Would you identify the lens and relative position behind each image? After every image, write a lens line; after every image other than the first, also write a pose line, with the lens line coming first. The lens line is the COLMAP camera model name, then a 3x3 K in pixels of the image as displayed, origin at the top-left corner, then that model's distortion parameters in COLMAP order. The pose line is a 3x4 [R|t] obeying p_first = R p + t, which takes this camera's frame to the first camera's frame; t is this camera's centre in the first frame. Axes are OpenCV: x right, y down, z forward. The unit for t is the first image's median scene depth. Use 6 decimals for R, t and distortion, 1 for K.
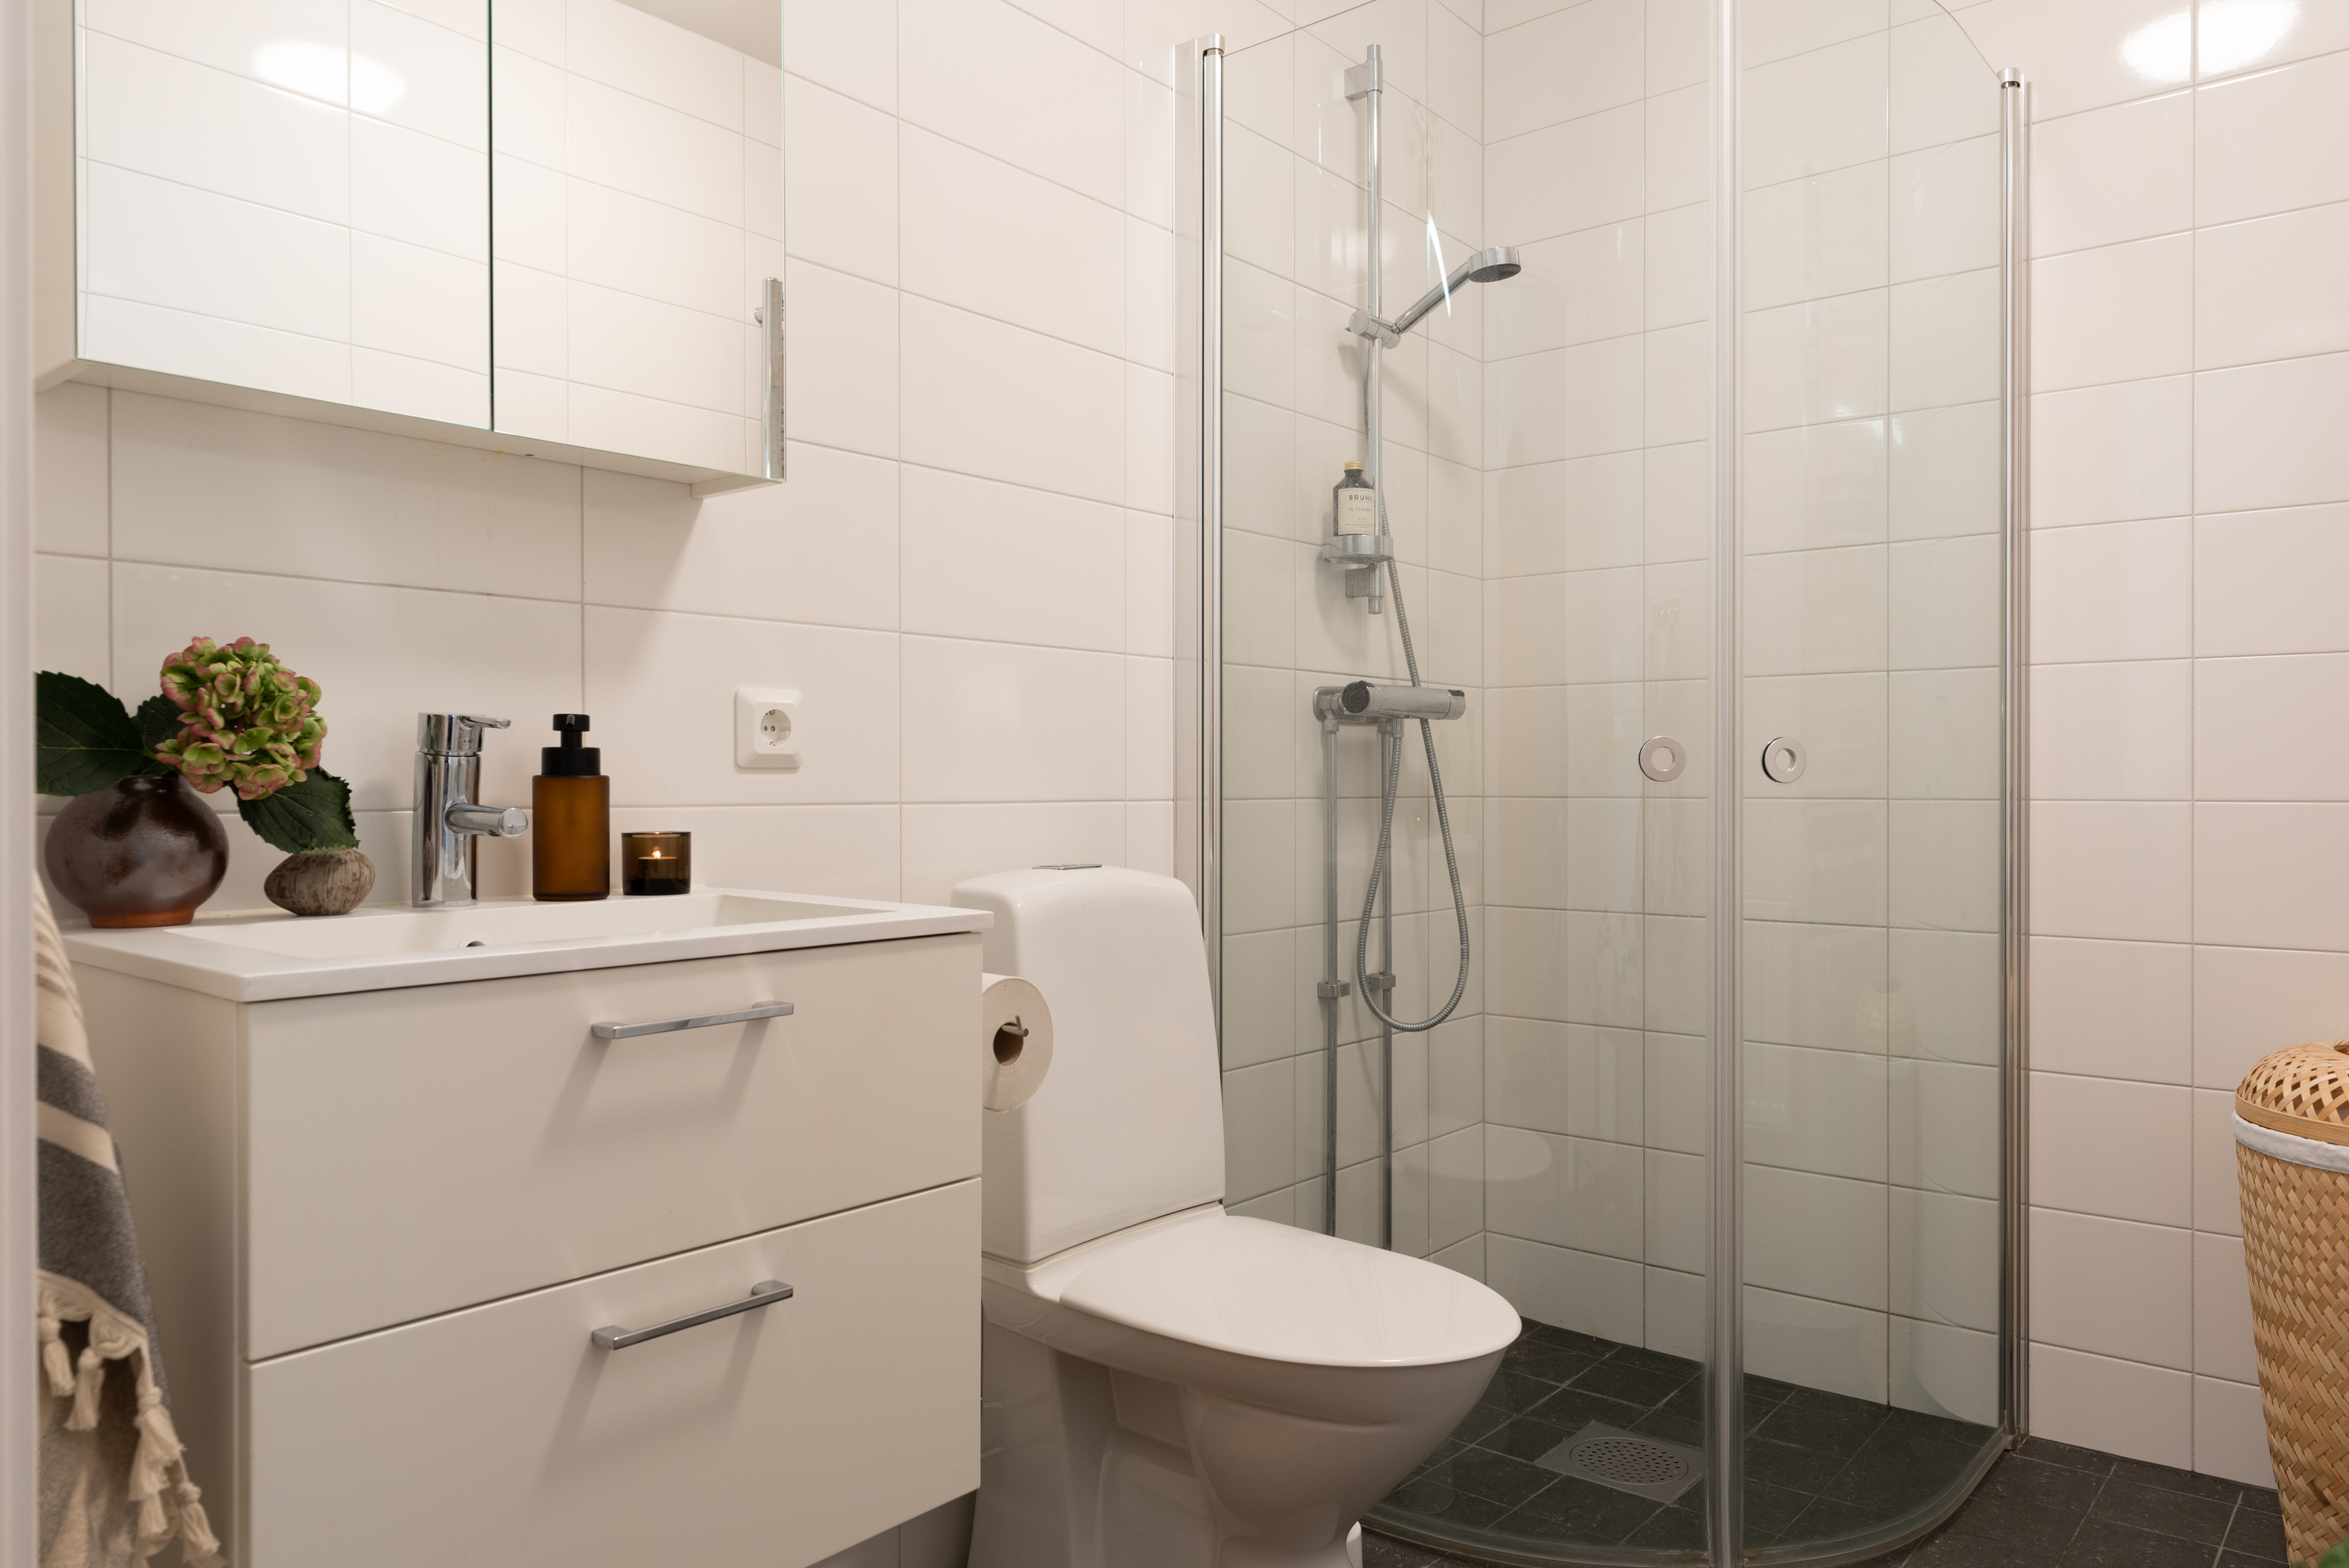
lens RADIAL K [[1601.4, 0, 1174.2], [0, 1601.4, 789.9], [0, 0, 1]] dist [-0.001841, 0.005597]
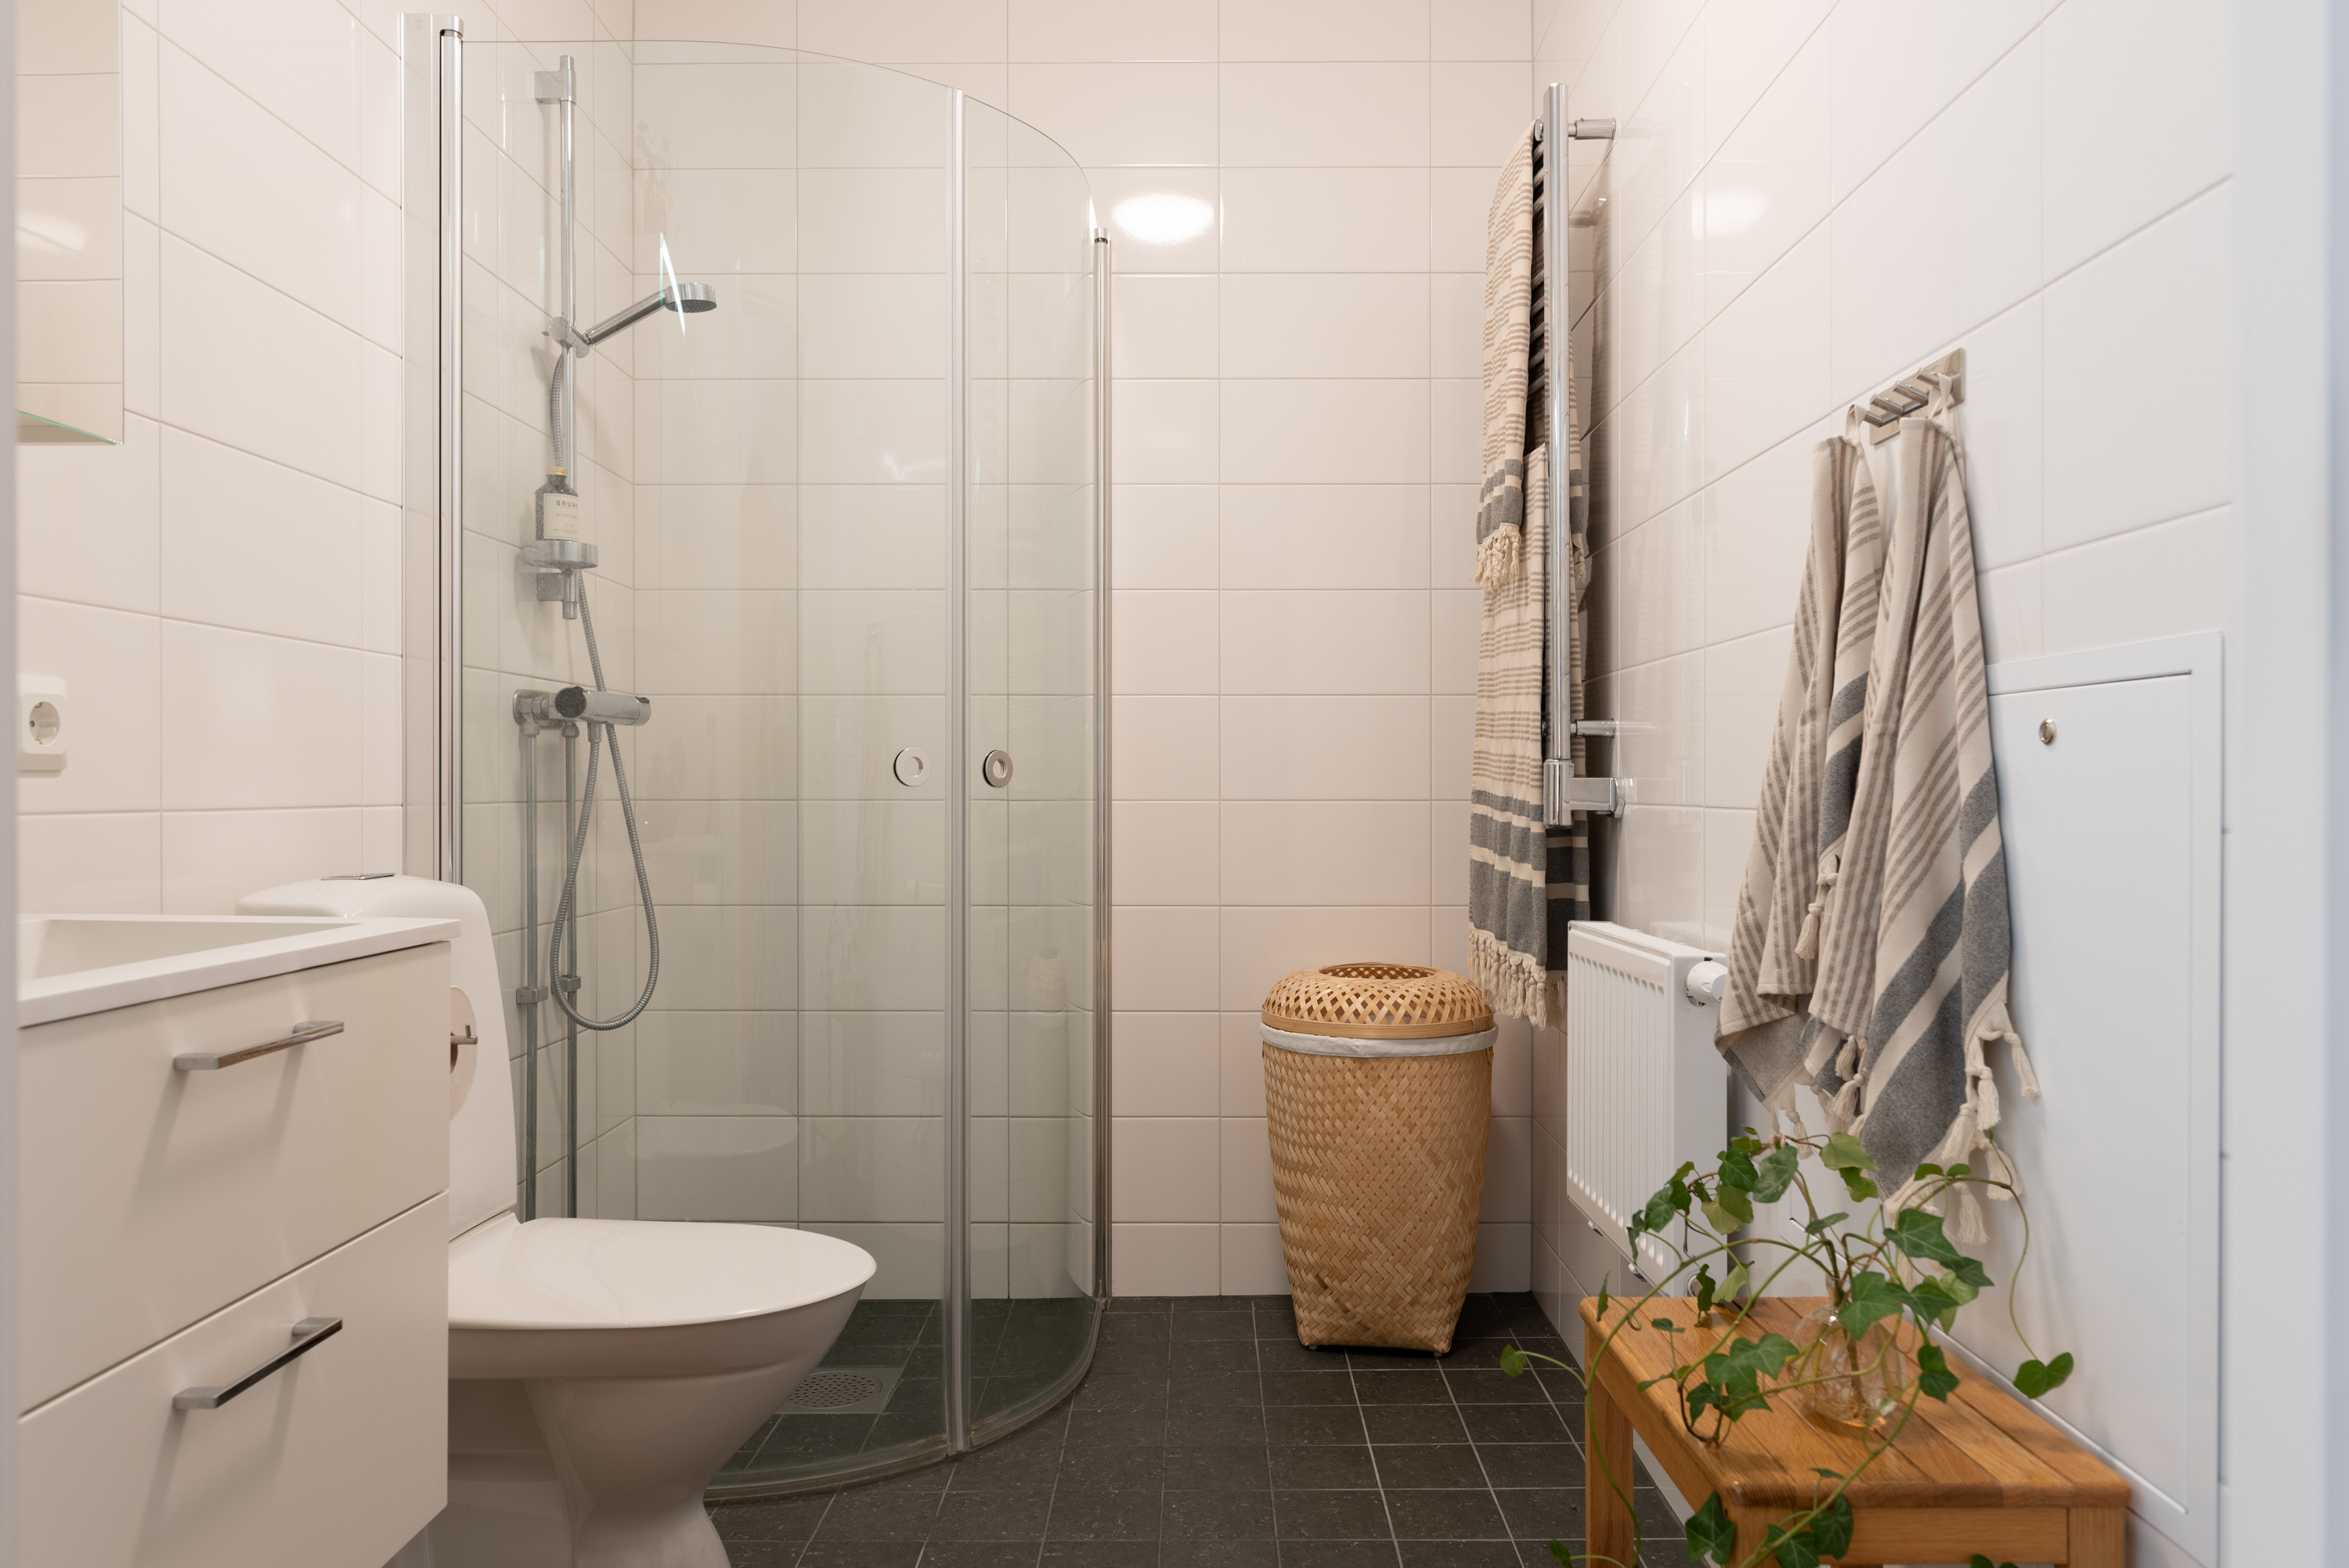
lens RADIAL K [[1601.4, 0, 1181.1], [0, 1601.4, 784.4], [0, 0, 1]] dist [-0.001841, 0.005597]
pose [[0.776369, 0.000868, 0.630278, -0.240378], [0.001718, 0.999992, -0.003493, -0.001816], [-0.630276, 0.003795, 0.776362, -0.030319]]
